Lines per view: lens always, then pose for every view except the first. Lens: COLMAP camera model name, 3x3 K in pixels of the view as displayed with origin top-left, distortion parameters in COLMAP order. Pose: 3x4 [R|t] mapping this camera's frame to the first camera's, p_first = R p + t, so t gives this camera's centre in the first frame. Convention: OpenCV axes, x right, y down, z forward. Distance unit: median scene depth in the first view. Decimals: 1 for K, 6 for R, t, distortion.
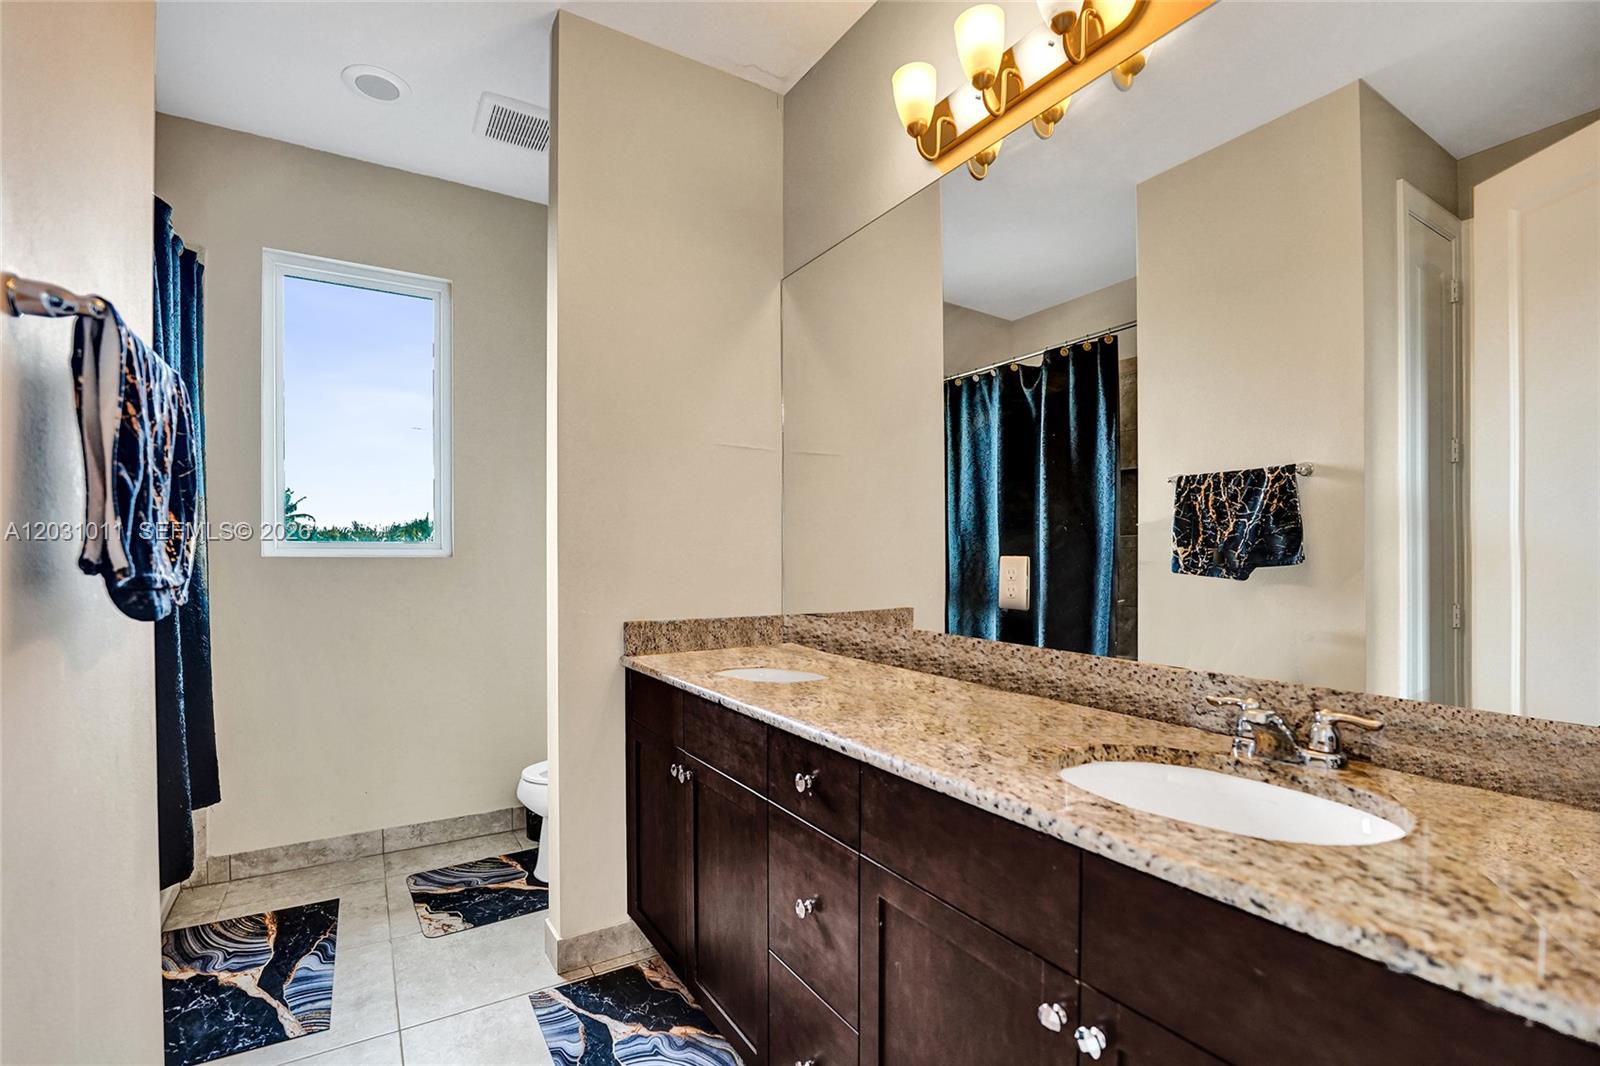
lens RADIAL K [[708.6, 0, 804.6], [0, 708.6, 525.8], [0, 0, 1]] dist [-0.002269, 0.000207]
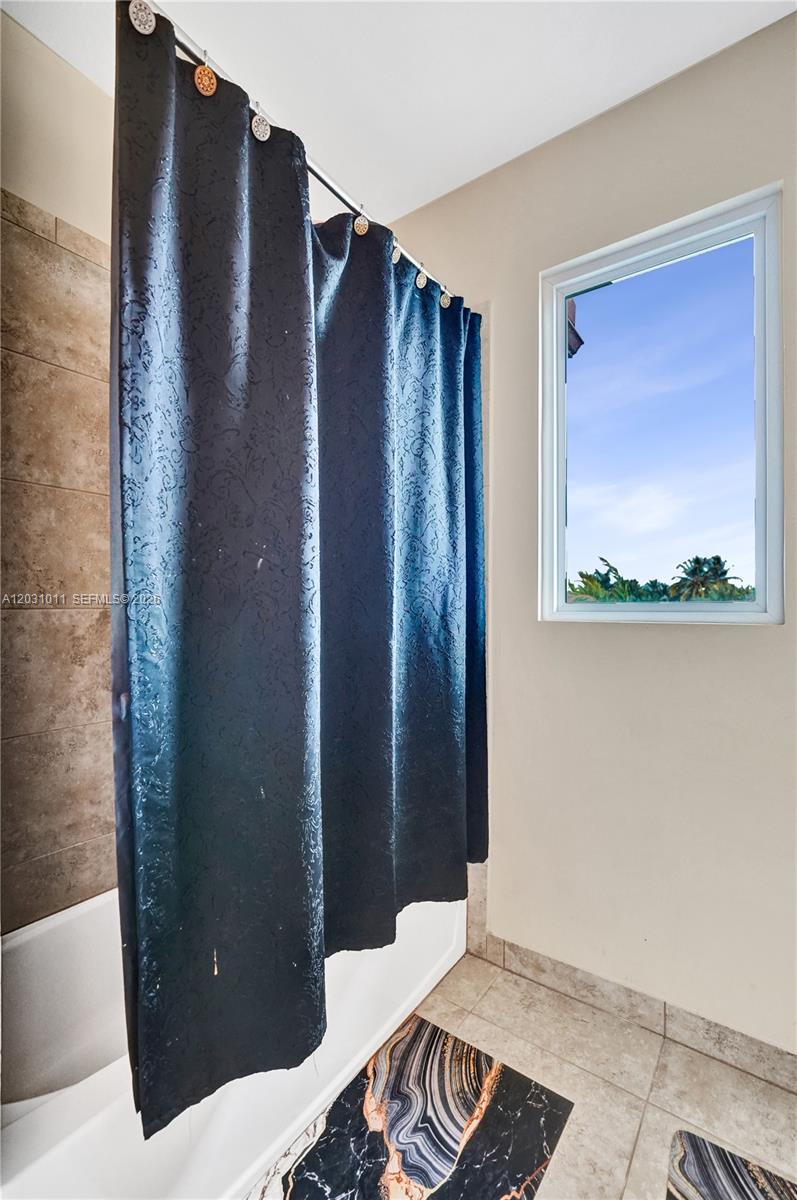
lens RADIAL K [[531.4, 0, 391.8], [0, 531.4, 601.7], [0, 0, 1]] dist [-0.002269, 0.000207]
pose [[0.365055, 0.004389, -0.930976, -0.239226], [0.023456, 0.999628, 0.013911, 0.011653], [0.930691, -0.026915, 0.364816, 0.669862]]
